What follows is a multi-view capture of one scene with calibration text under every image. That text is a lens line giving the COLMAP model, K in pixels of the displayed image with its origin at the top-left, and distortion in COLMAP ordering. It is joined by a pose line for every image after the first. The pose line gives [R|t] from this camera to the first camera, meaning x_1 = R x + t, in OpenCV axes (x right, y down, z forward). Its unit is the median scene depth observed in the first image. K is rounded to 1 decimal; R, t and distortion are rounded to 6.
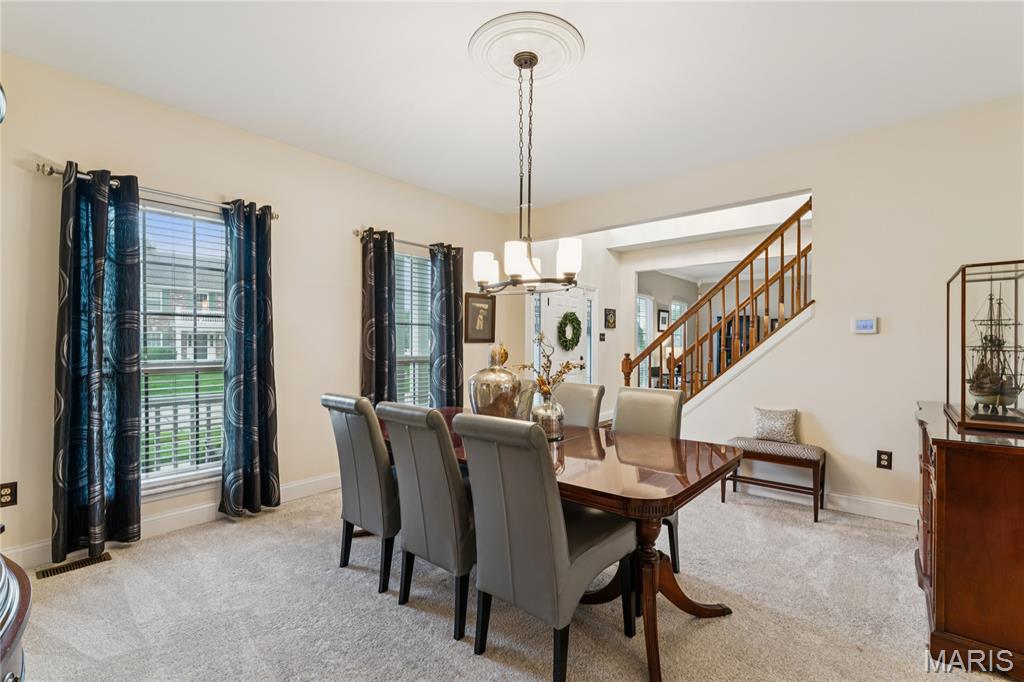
lens RADIAL K [[449.1, 0, 510.7], [0, 449.1, 342.1], [0, 0, 1]] dist [-0.014682, 0.000096]
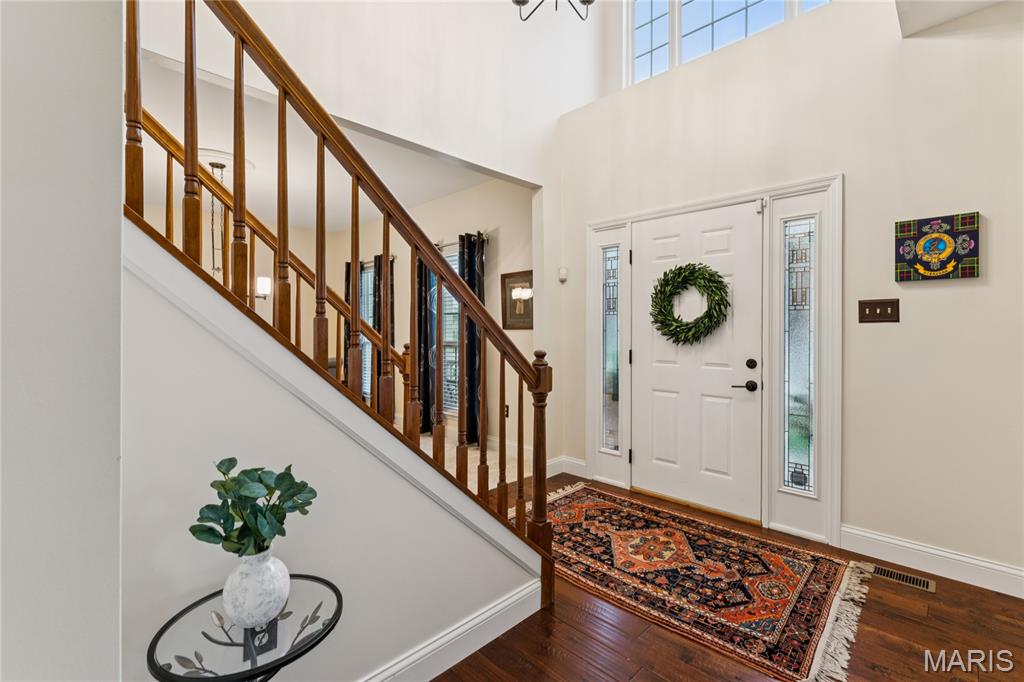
lens RADIAL K [[449.1, 0, 510.7], [0, 449.1, 342.1], [0, 0, 1]] dist [-0.014682, 0.000096]
pose [[-0.066305, 0.016932, -0.997656, 0.559112], [-0.002264, 0.999851, 0.017120, 0.007599], [0.997797, 0.003394, -0.066257, 0.744024]]
